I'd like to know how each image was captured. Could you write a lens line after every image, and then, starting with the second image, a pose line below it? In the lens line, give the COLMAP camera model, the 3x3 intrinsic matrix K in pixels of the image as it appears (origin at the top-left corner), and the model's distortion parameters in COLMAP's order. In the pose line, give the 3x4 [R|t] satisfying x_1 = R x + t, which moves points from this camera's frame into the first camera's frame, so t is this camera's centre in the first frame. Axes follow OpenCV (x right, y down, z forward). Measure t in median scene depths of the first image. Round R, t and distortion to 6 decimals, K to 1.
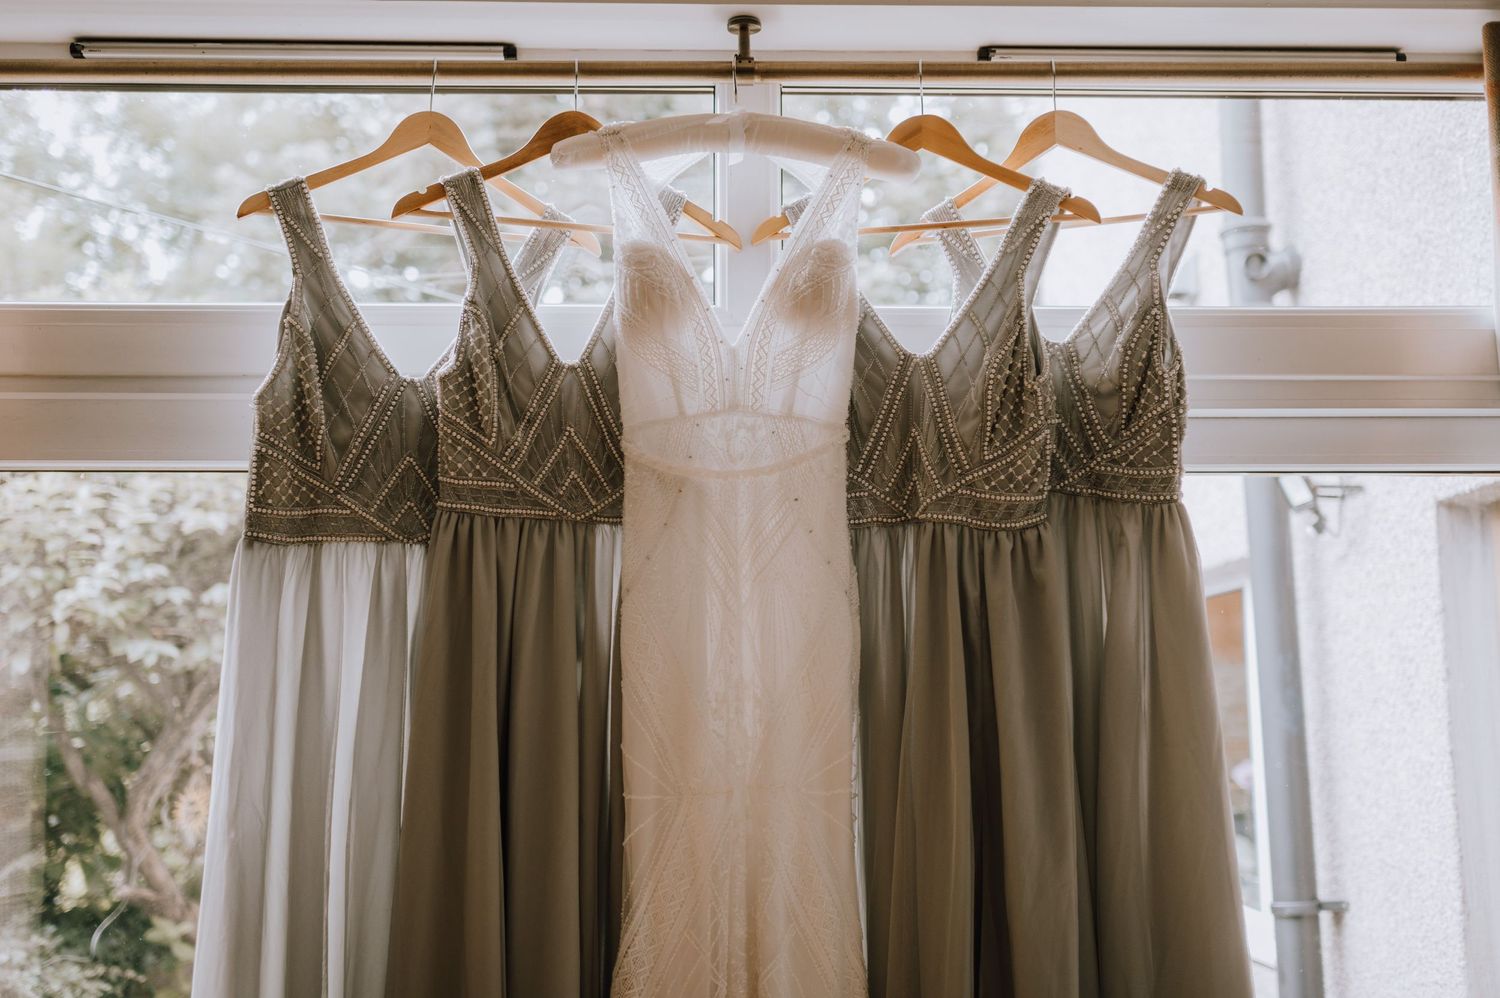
lens RADIAL K [[1479.2, 0, 750.0], [0, 1479.2, 499.0], [0, 0, 1]] dist [-0.015601, 0.010513]
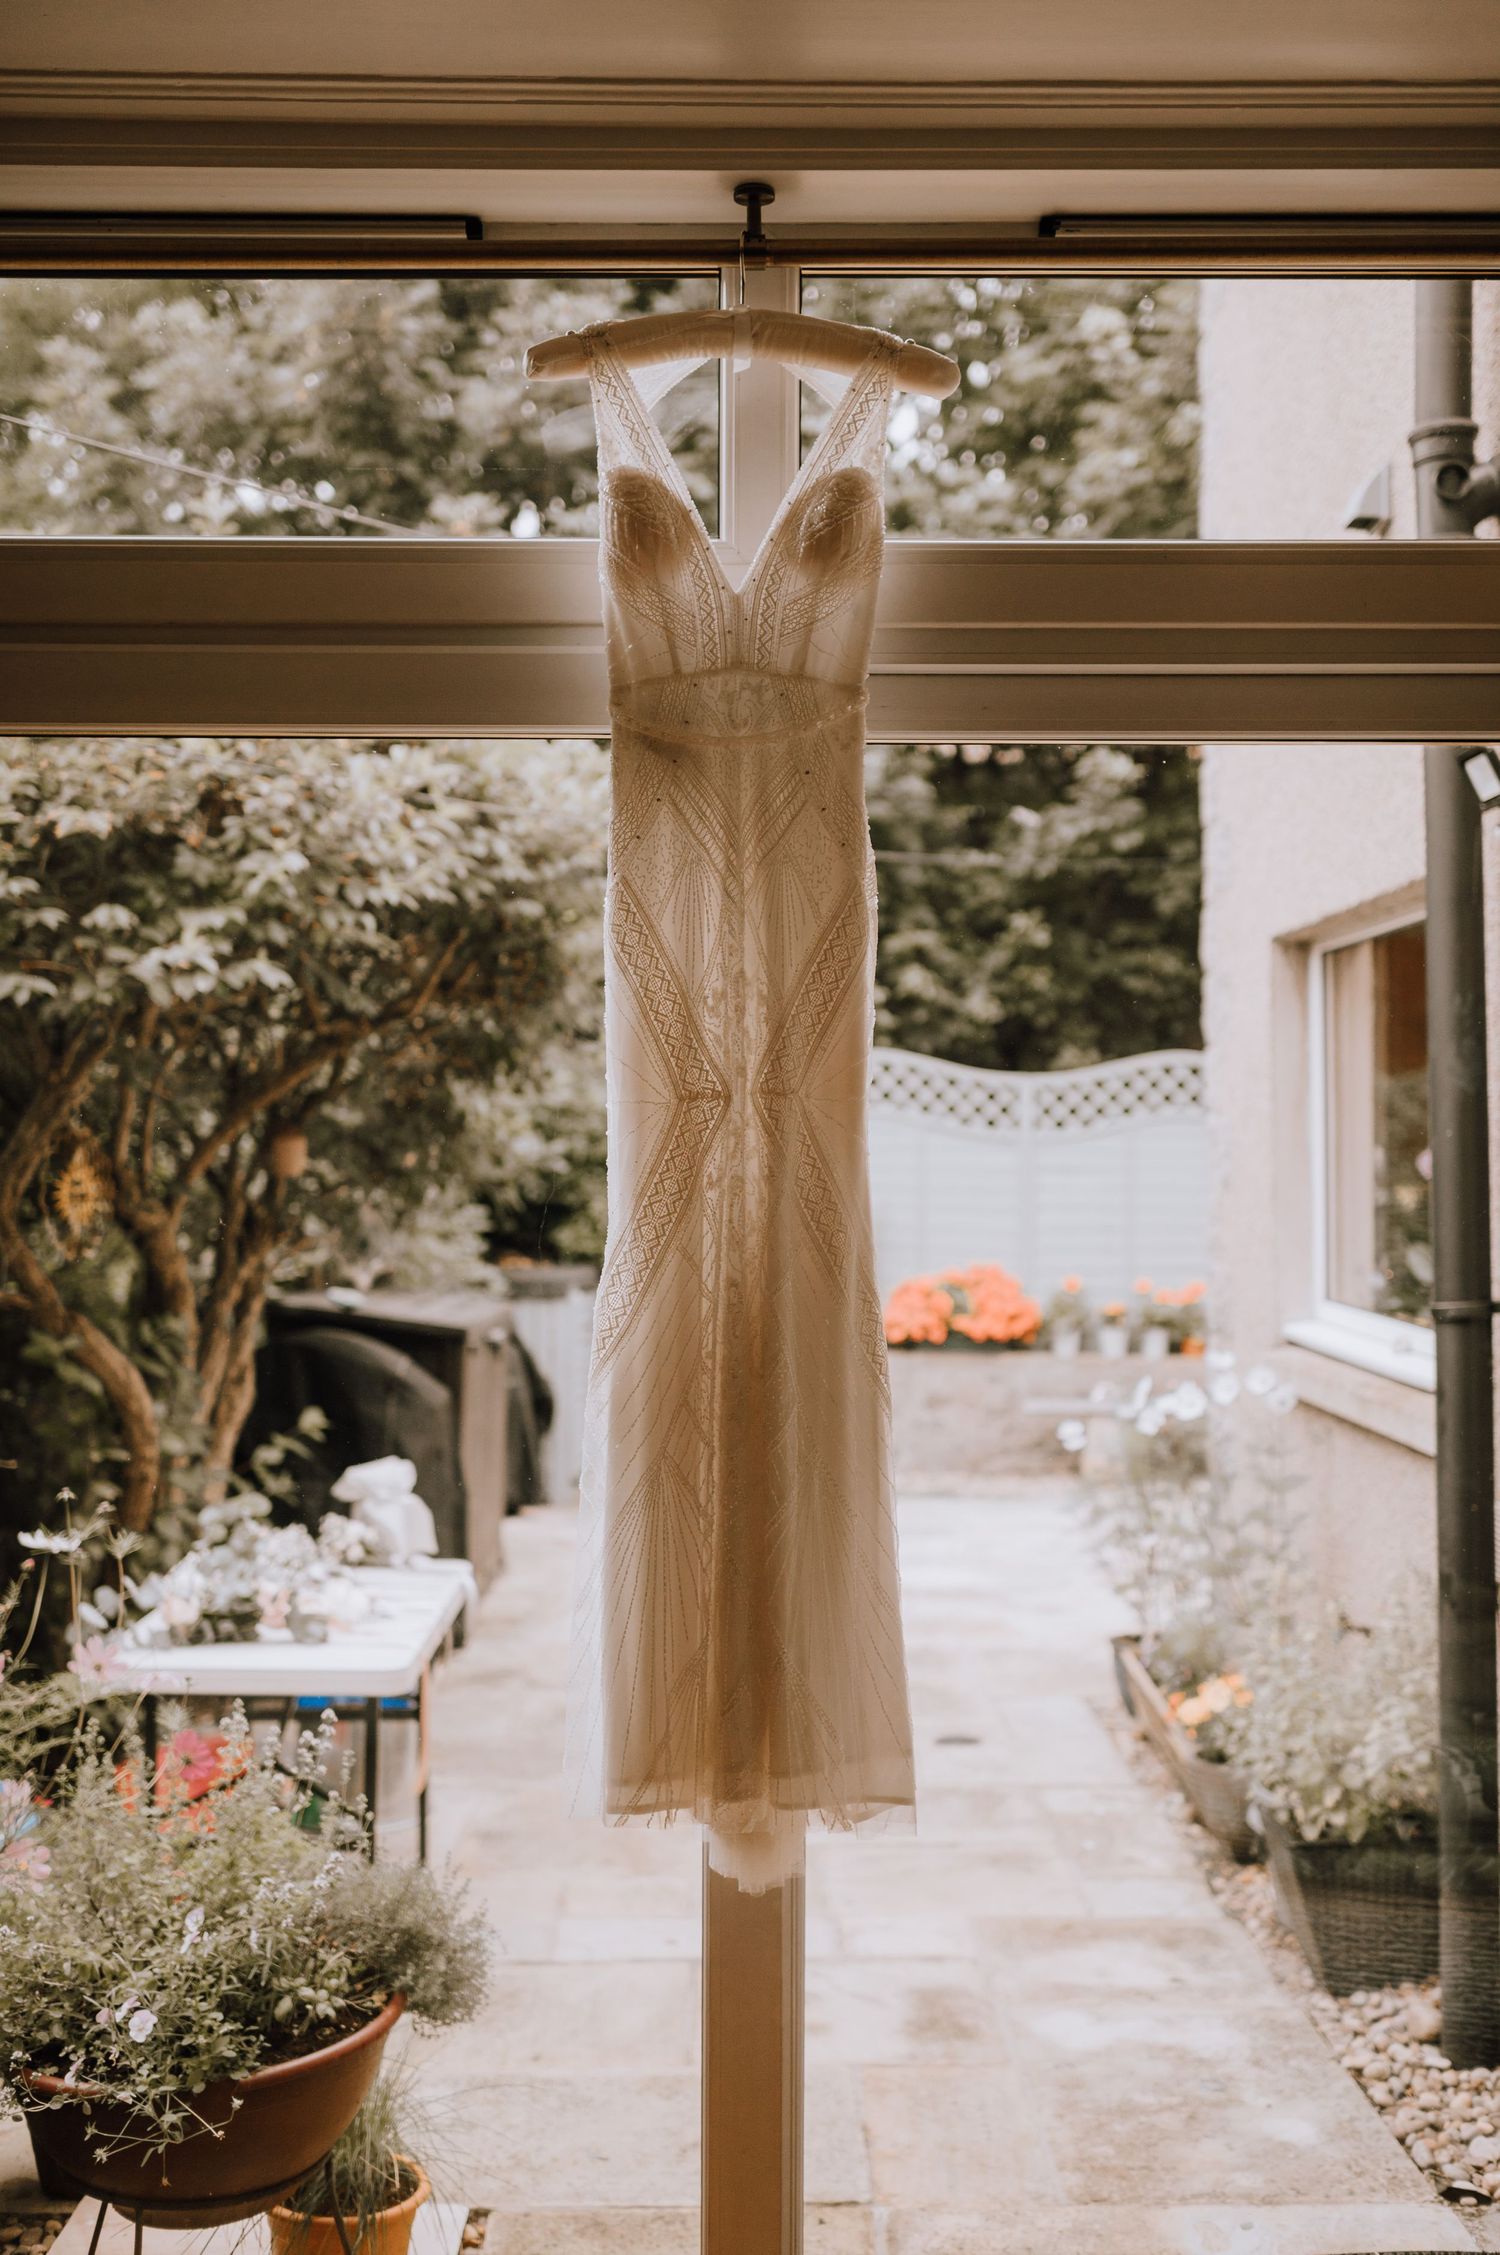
lens RADIAL K [[2223.8, 0, 785.0], [0, 2223.8, 1122.5], [0, 0, 1]] dist [-0.015601, 0.010513]
pose [[0.999890, 0.002314, -0.014659, 0.036737], [-0.000368, 0.991334, 0.131368, 0.032974], [0.014836, -0.131348, 0.991225, -0.327988]]
